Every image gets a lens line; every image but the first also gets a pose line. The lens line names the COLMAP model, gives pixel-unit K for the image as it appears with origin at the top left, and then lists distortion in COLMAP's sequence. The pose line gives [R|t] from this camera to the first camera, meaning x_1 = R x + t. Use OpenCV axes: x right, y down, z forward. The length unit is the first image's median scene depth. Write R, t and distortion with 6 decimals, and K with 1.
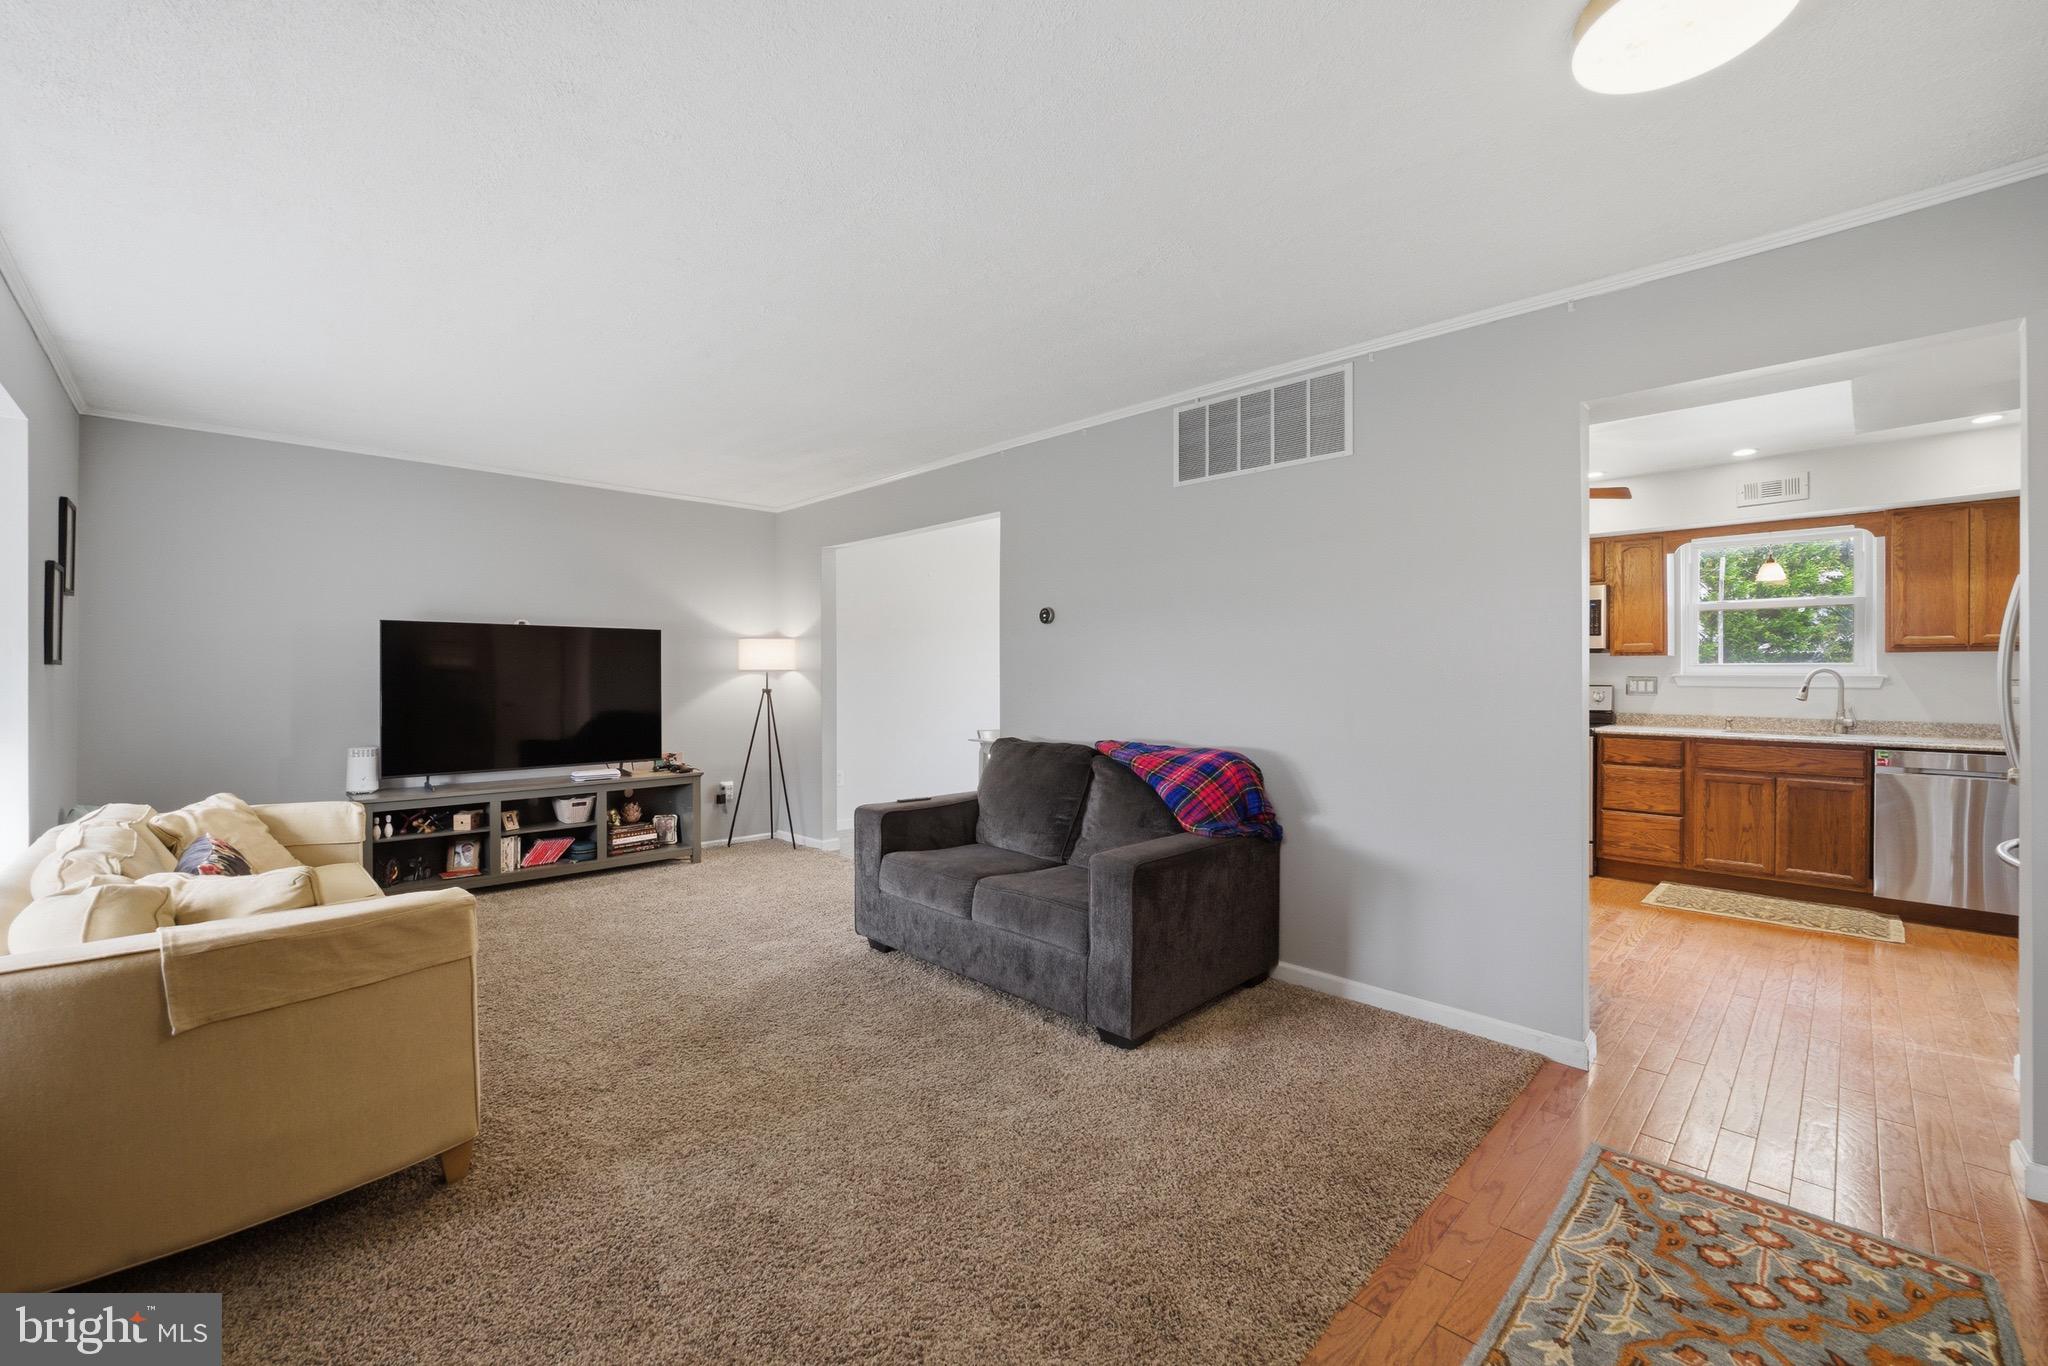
lens RADIAL K [[835.4, 0, 1032.2], [0, 835.4, 674.5], [0, 0, 1]] dist [-0.019650, 0.000351]
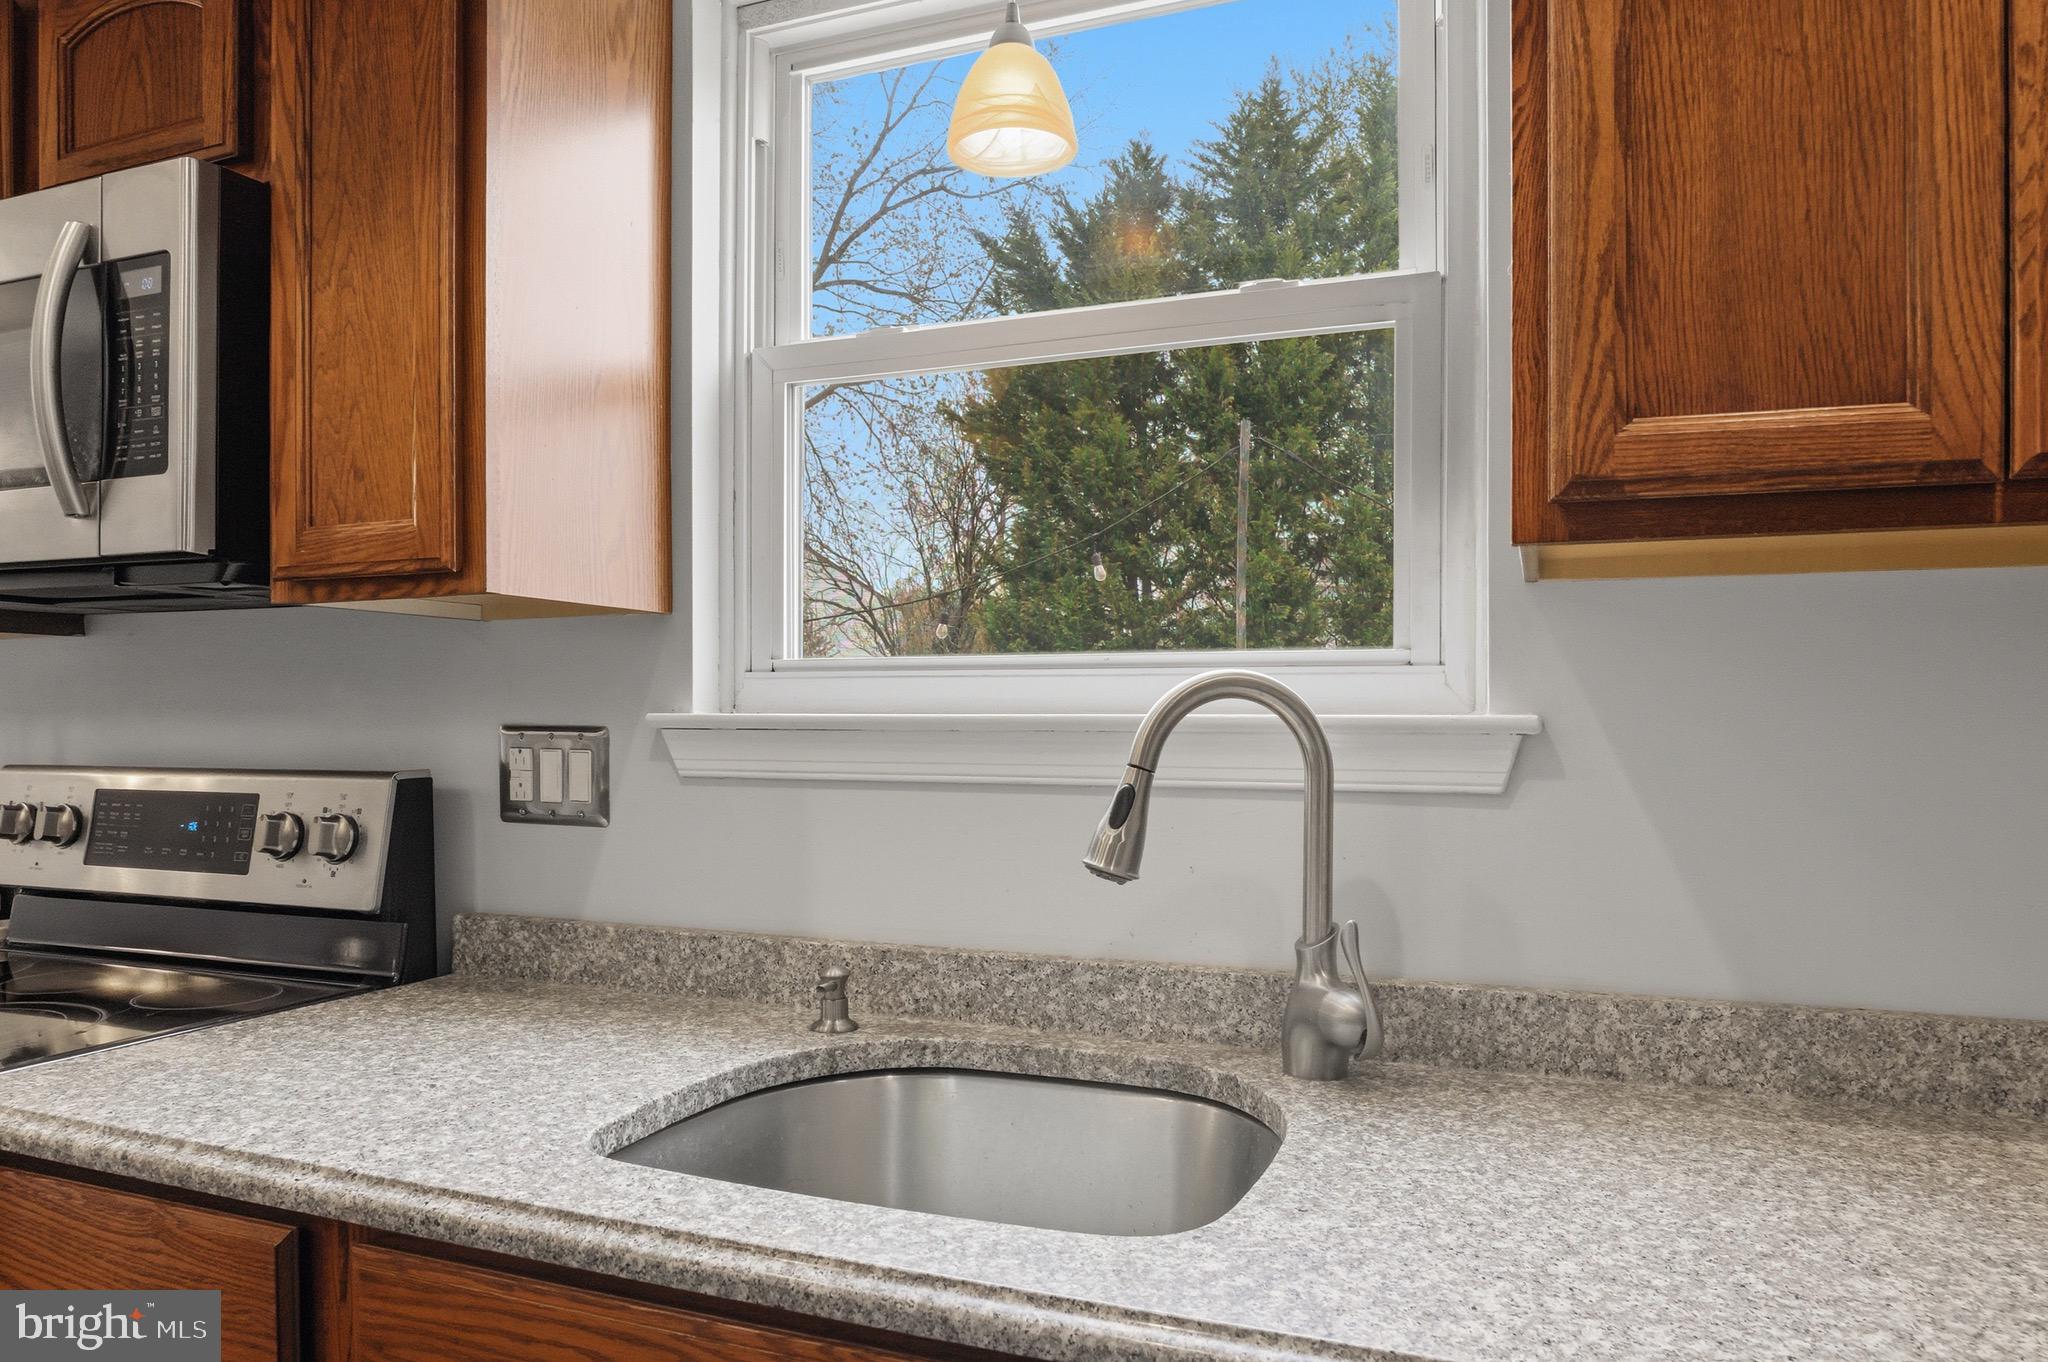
lens RADIAL K [[1333.8, 0, 1010.0], [0, 1333.8, 707.5], [0, 0, 1]] dist [-0.008076, -0.001615]
pose [[0.917665, 0.008344, 0.397268, 0.820267], [-0.002310, 0.999875, -0.015666, 0.003438], [-0.397349, 0.013458, 0.917569, 0.775866]]
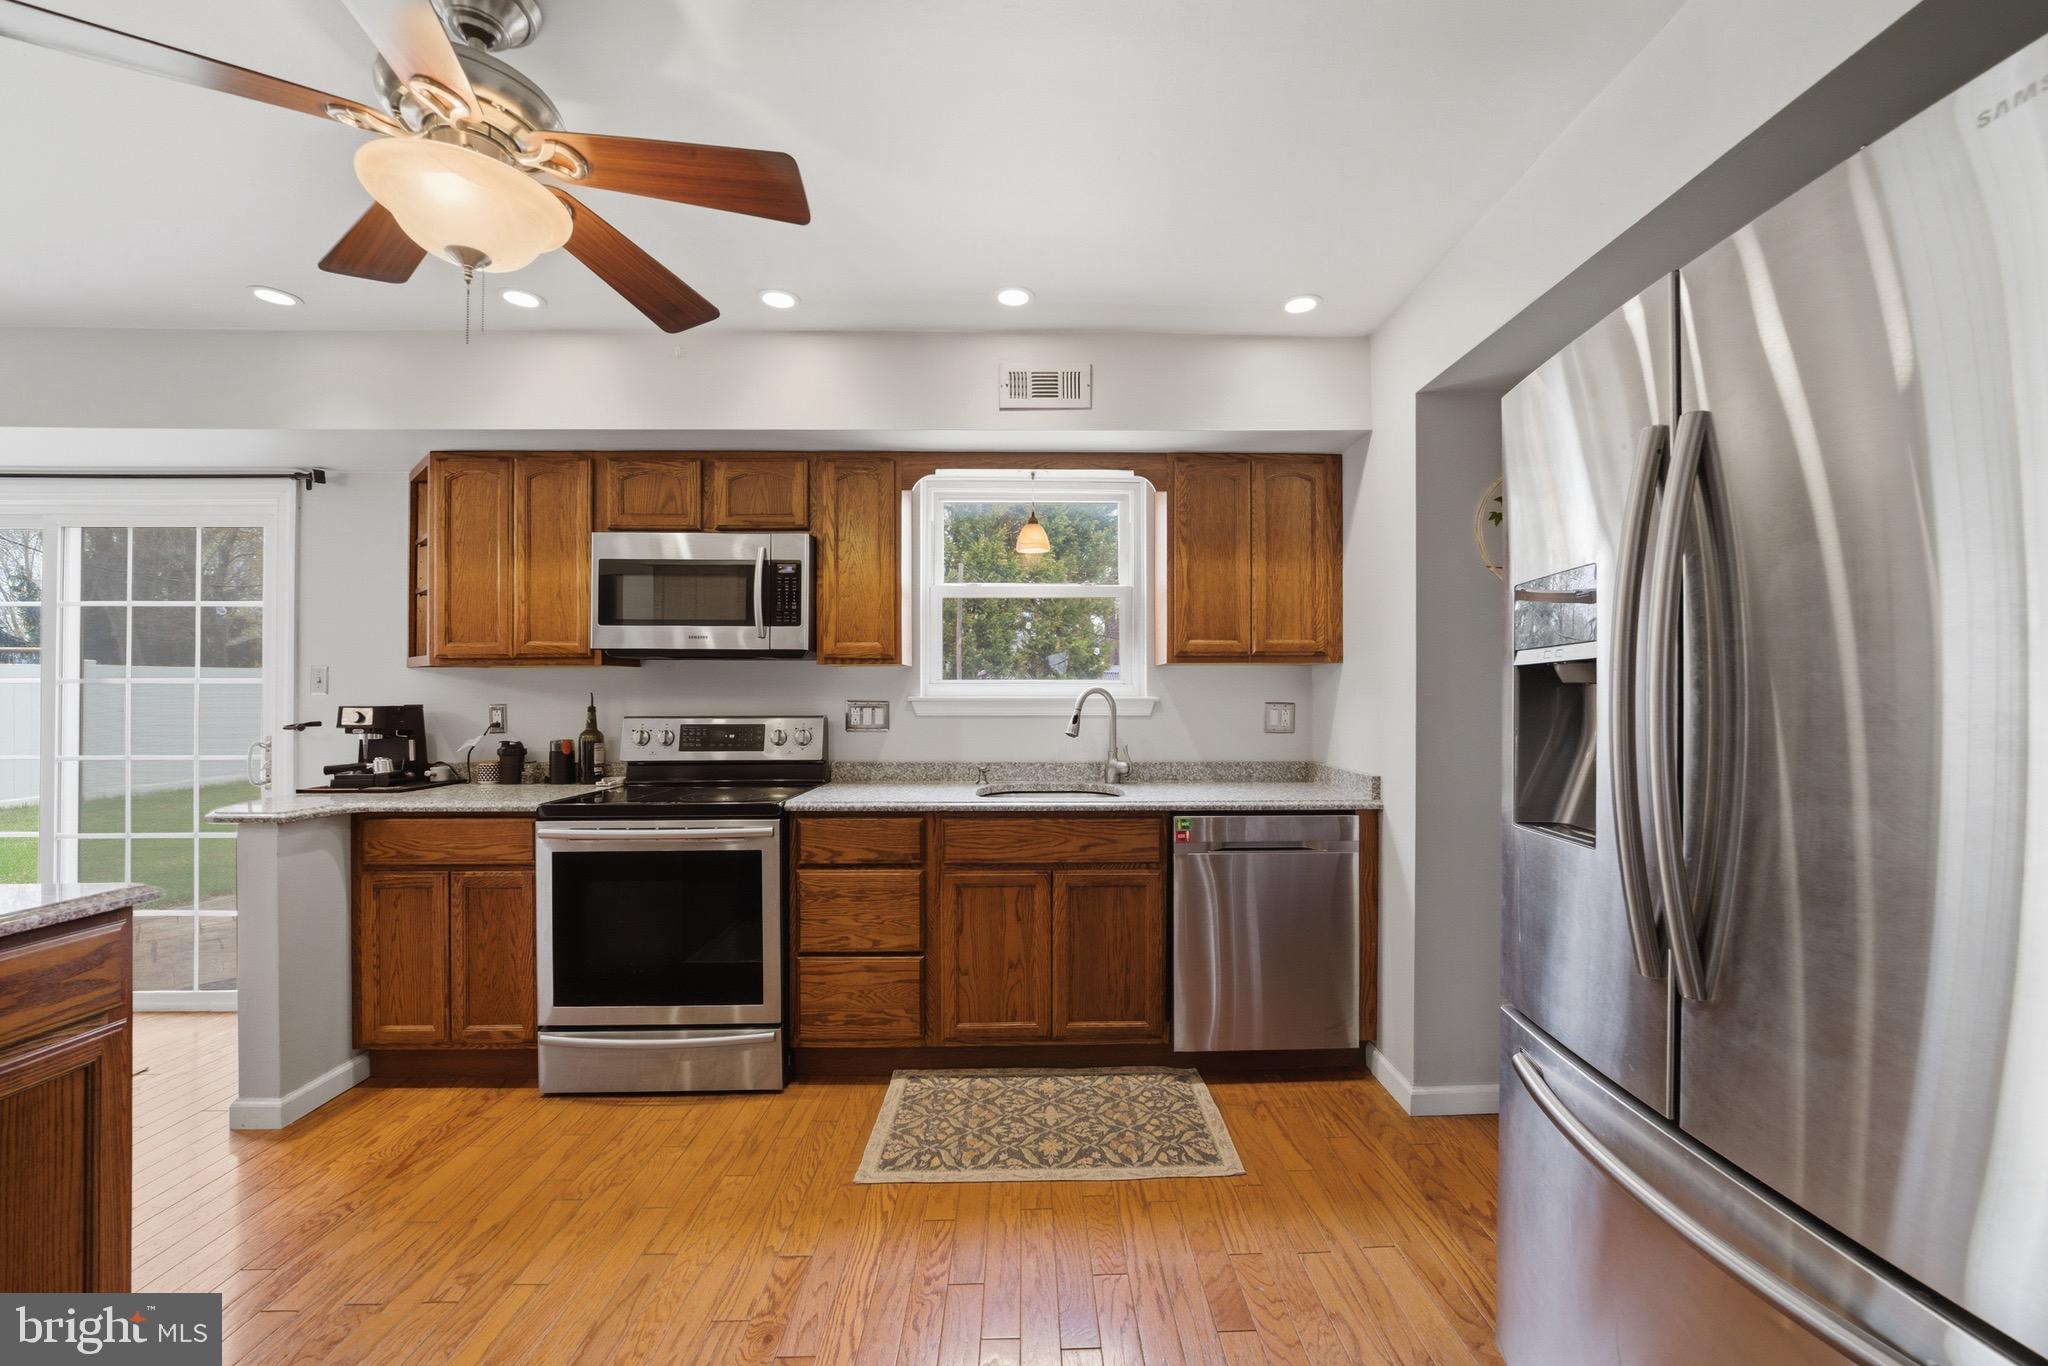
lens RADIAL K [[871.7, 0, 1037.0], [0, 871.7, 691.5], [0, 0, 1]] dist [-0.009687, 0.000435]
pose [[0.698055, 0.002463, 0.716040, 0.423985], [0.002783, 0.999977, -0.006153, -0.000023], [-0.716039, 0.006288, 0.698032, 0.538245]]
